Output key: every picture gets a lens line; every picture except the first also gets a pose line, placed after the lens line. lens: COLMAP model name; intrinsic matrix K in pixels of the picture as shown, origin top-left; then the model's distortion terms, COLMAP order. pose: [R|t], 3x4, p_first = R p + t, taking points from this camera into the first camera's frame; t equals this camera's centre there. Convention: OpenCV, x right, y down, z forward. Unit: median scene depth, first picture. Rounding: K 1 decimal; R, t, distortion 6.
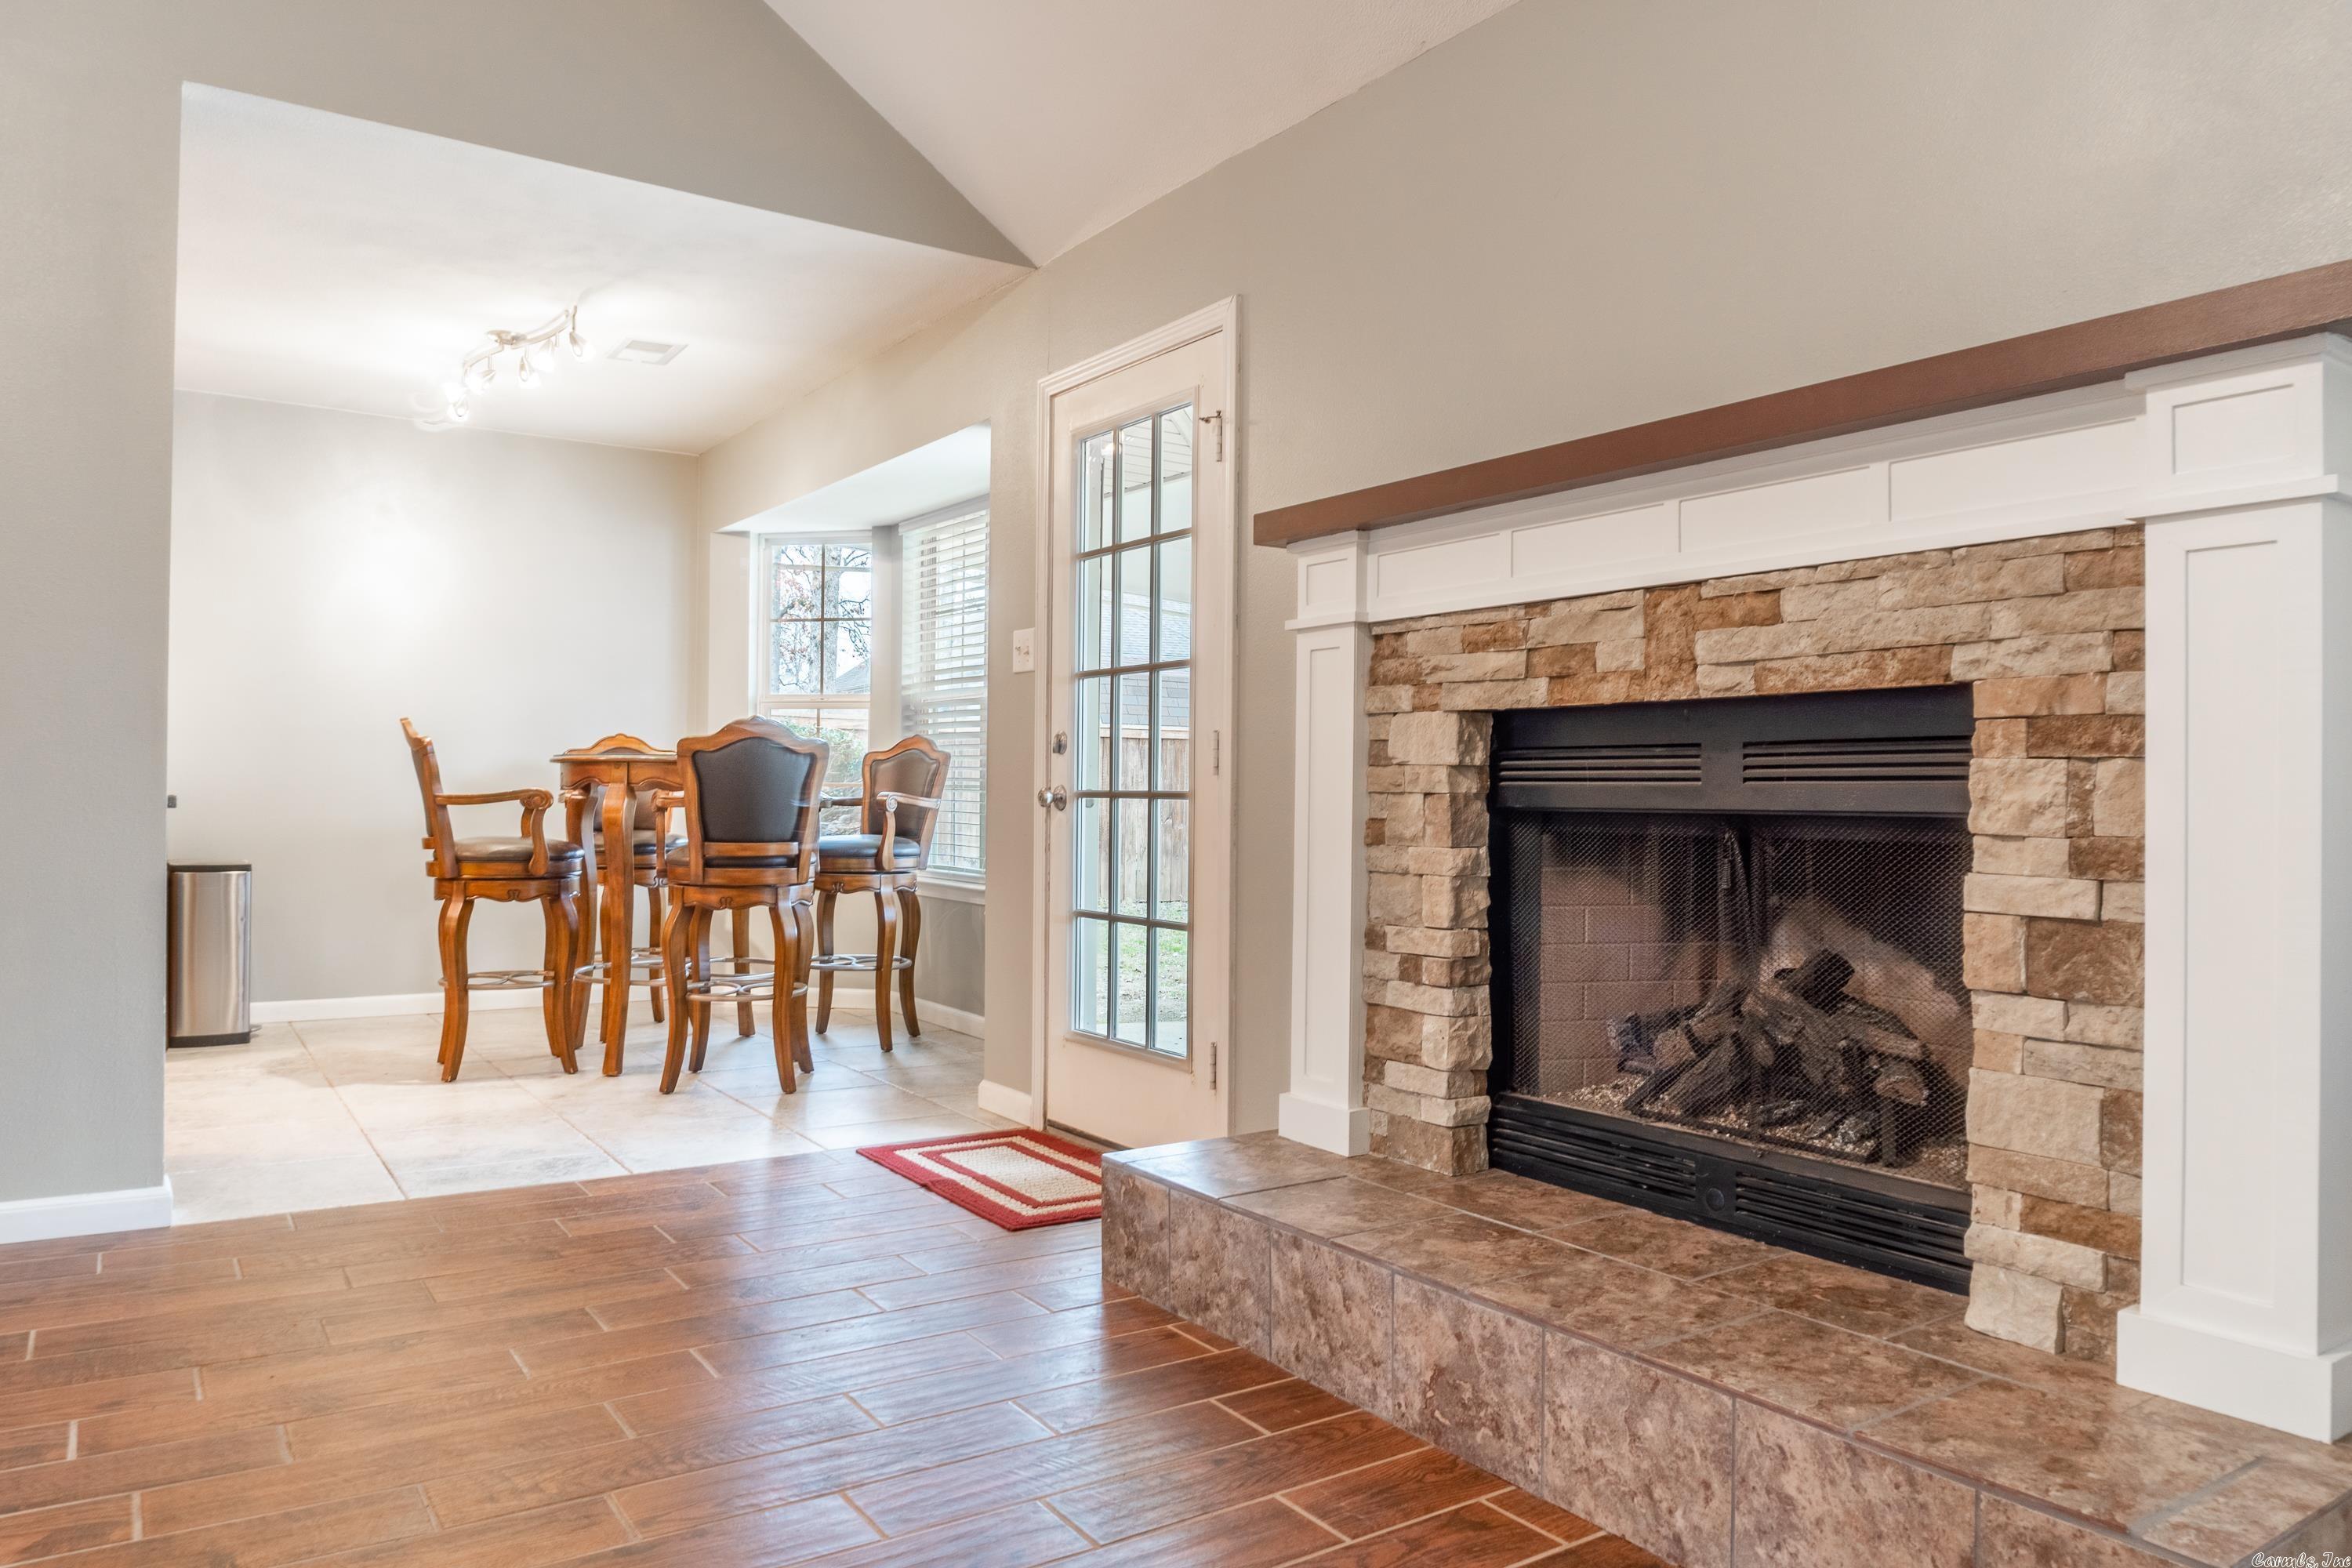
lens RADIAL K [[1567.5, 0, 1186.8], [0, 1567.5, 789.1], [0, 0, 1]] dist [-0.027170, -0.002249]
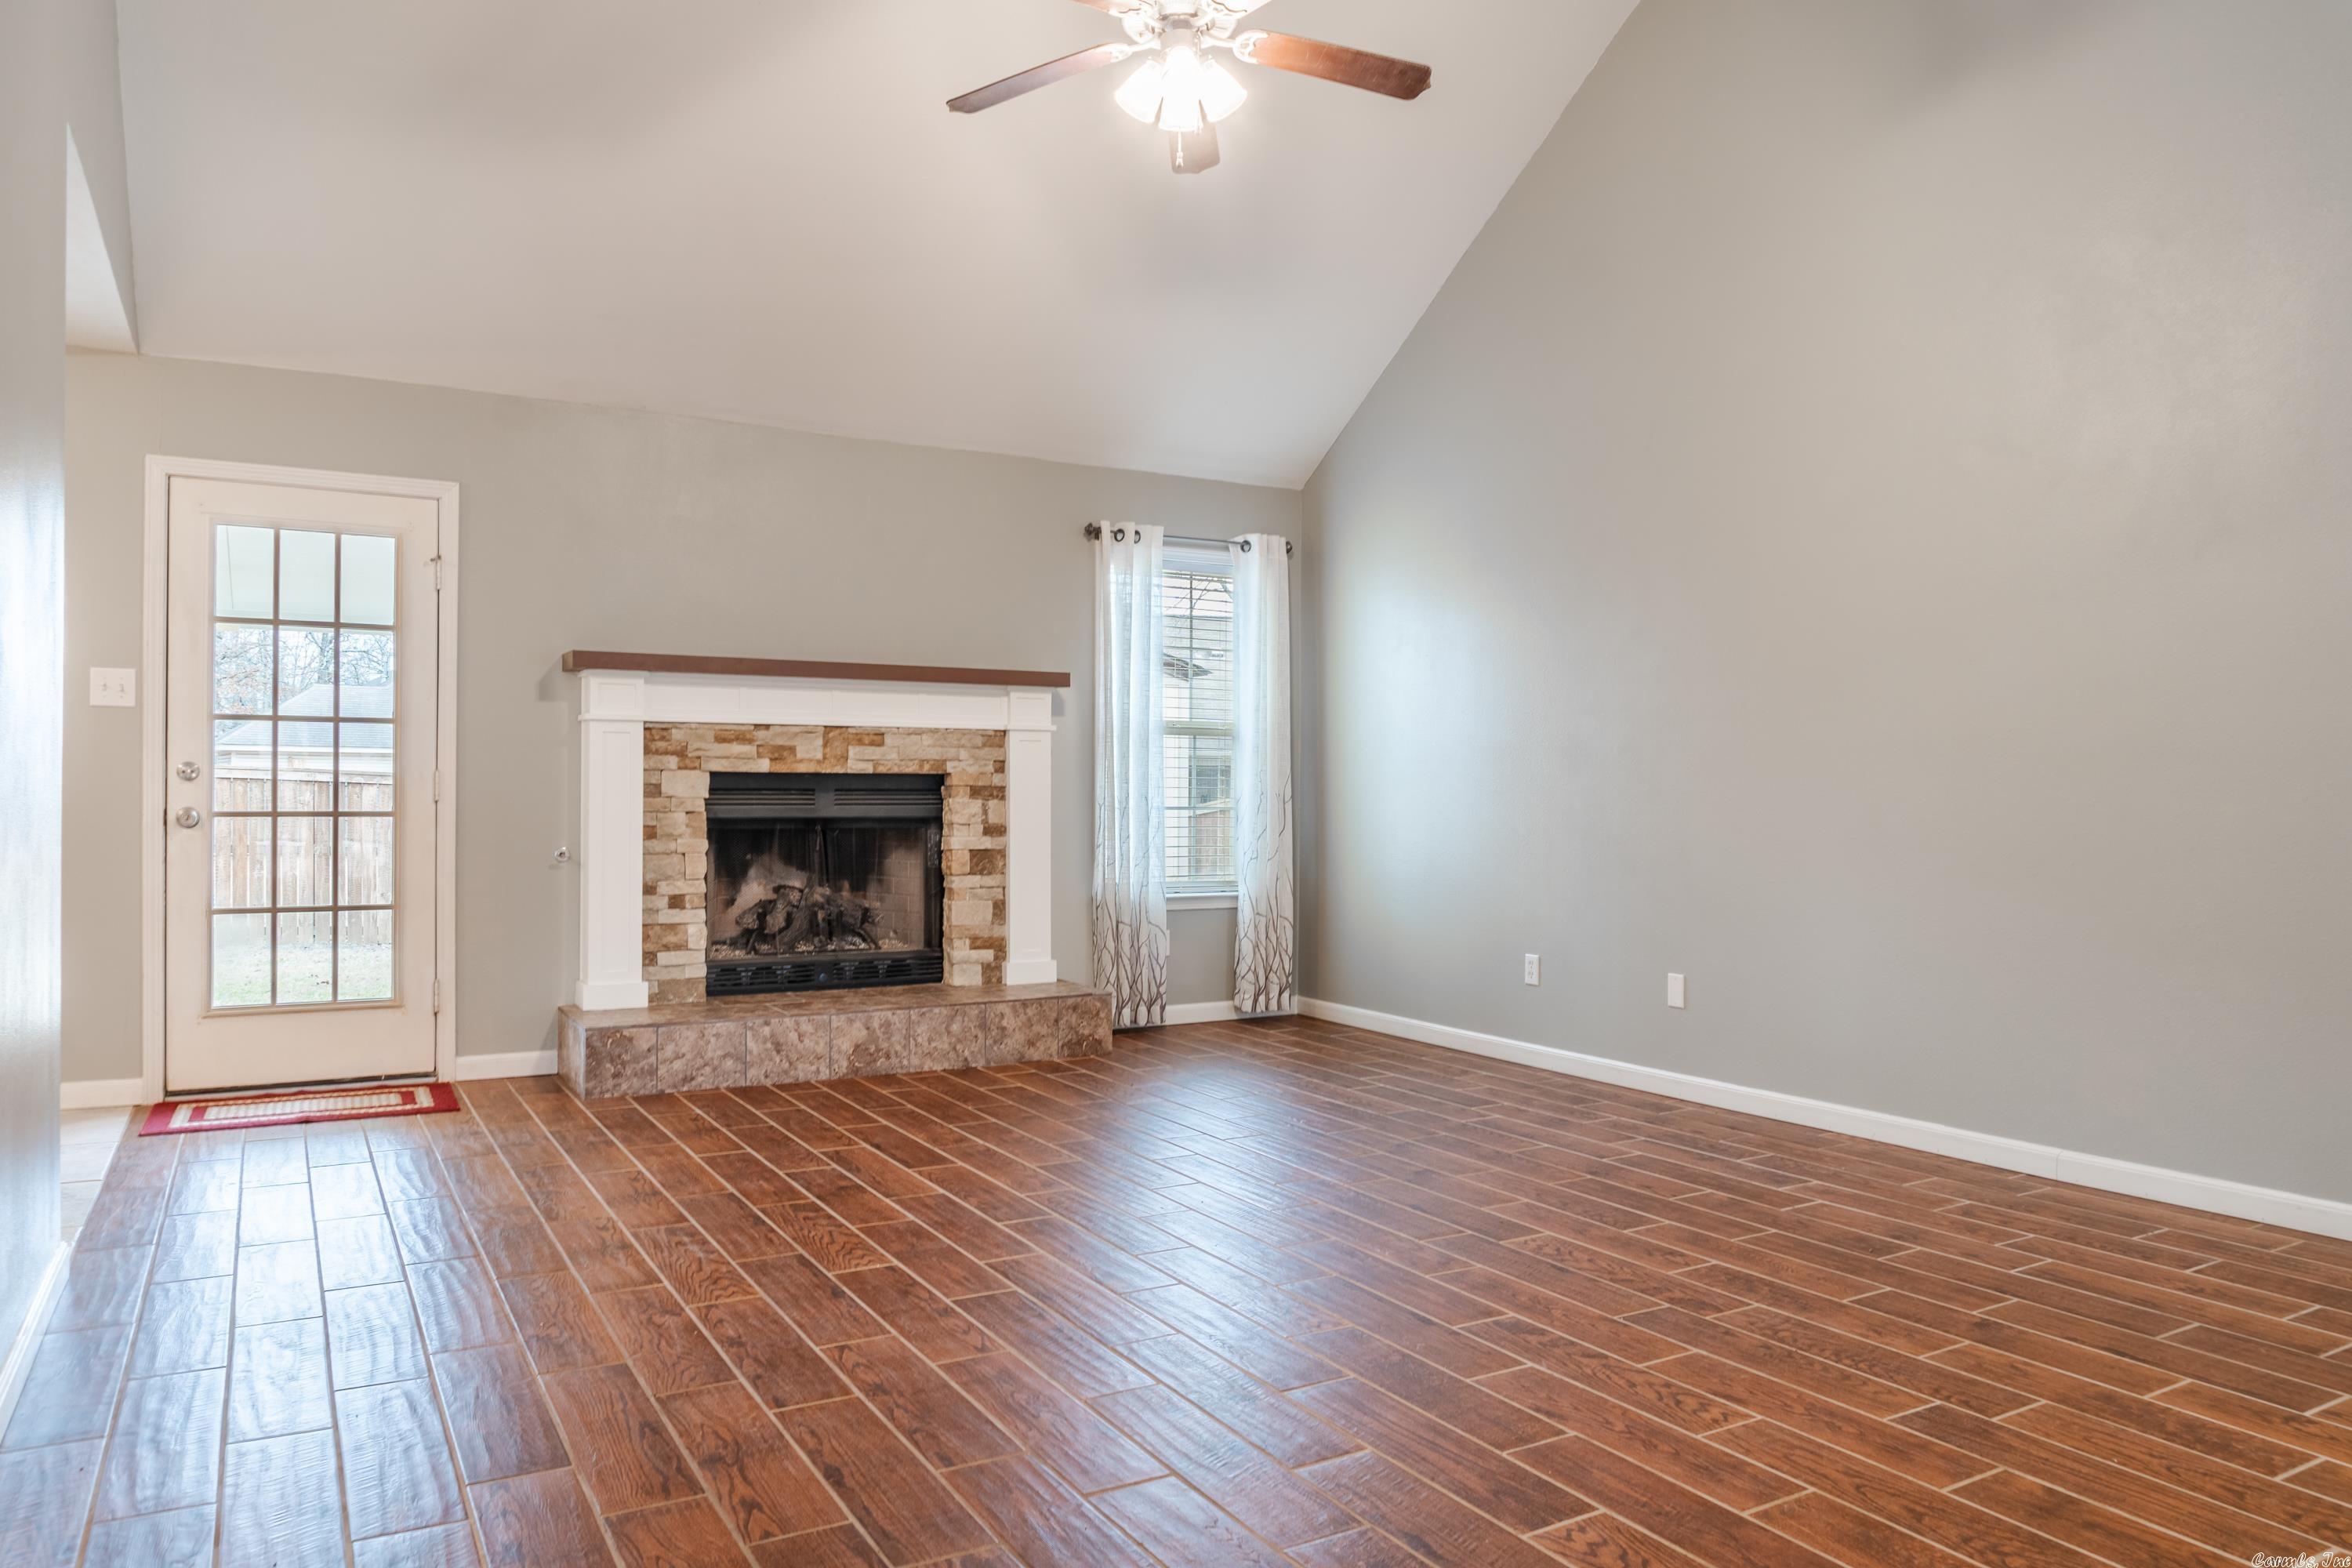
lens RADIAL K [[1567.5, 0, 1171.8], [0, 1567.5, 793.4], [0, 0, 1]] dist [-0.027170, -0.002249]
pose [[0.077856, -0.014502, 0.996859, -1.714862], [-0.010380, 0.999828, 0.015356, -0.055649], [-0.996911, -0.011543, 0.077692, 0.233315]]
